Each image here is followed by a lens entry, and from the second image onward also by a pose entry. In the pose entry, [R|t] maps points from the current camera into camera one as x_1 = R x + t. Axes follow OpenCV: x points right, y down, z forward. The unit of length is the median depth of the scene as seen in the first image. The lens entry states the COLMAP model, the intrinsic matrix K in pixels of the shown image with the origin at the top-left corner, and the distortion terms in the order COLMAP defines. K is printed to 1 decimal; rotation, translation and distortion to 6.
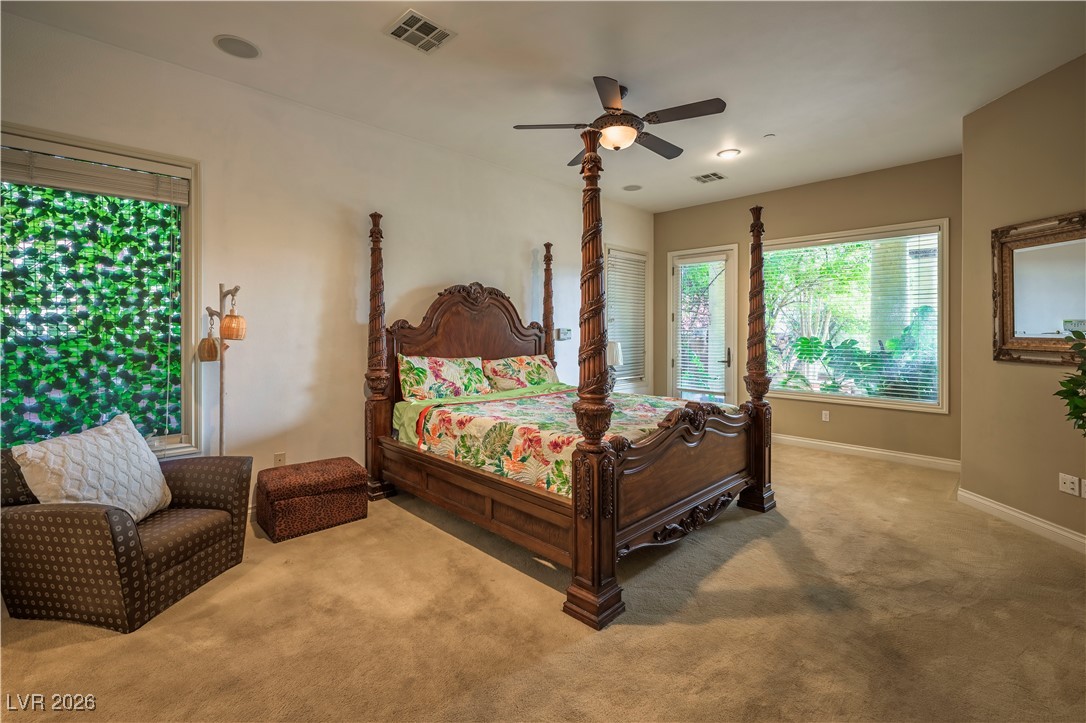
lens RADIAL K [[477.1, 0, 543.5], [0, 477.1, 332.6], [0, 0, 1]] dist [-0.002531, -0.000425]
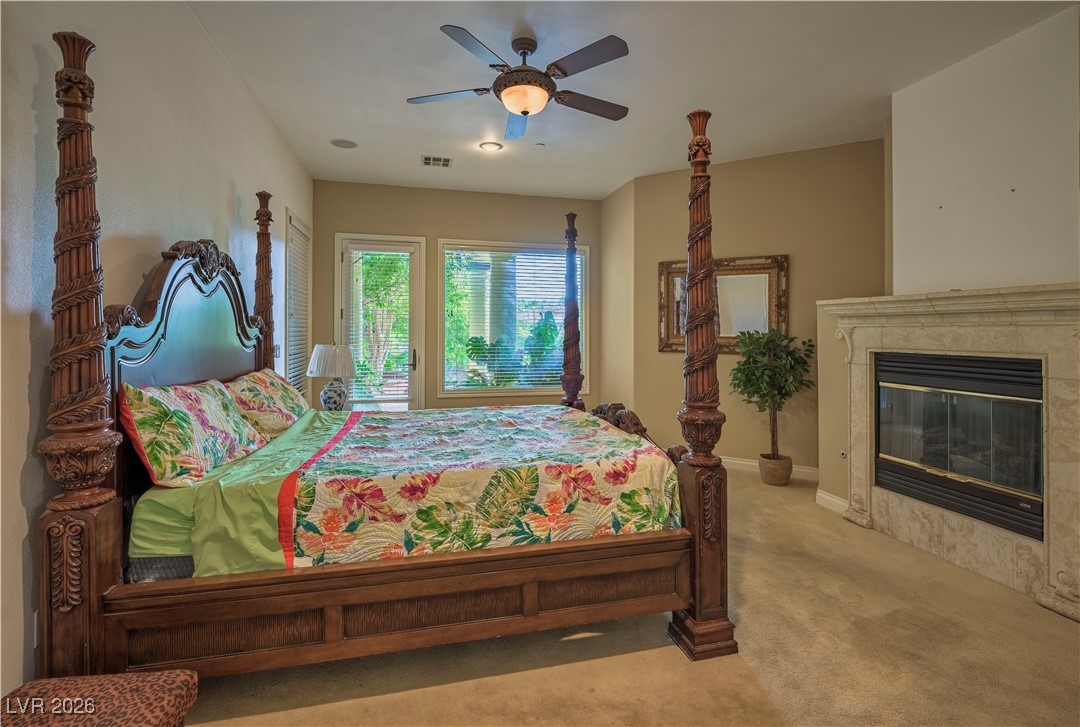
lens RADIAL K [[514.8, 0, 540.7], [0, 514.8, 329.6], [0, 0, 1]] dist [-0.000923, 0.000308]
pose [[0.508679, 0.002702, 0.860952, -0.634859], [0.000934, 0.999993, -0.003690, -0.003929], [-0.860956, 0.002681, 0.508673, 0.543900]]
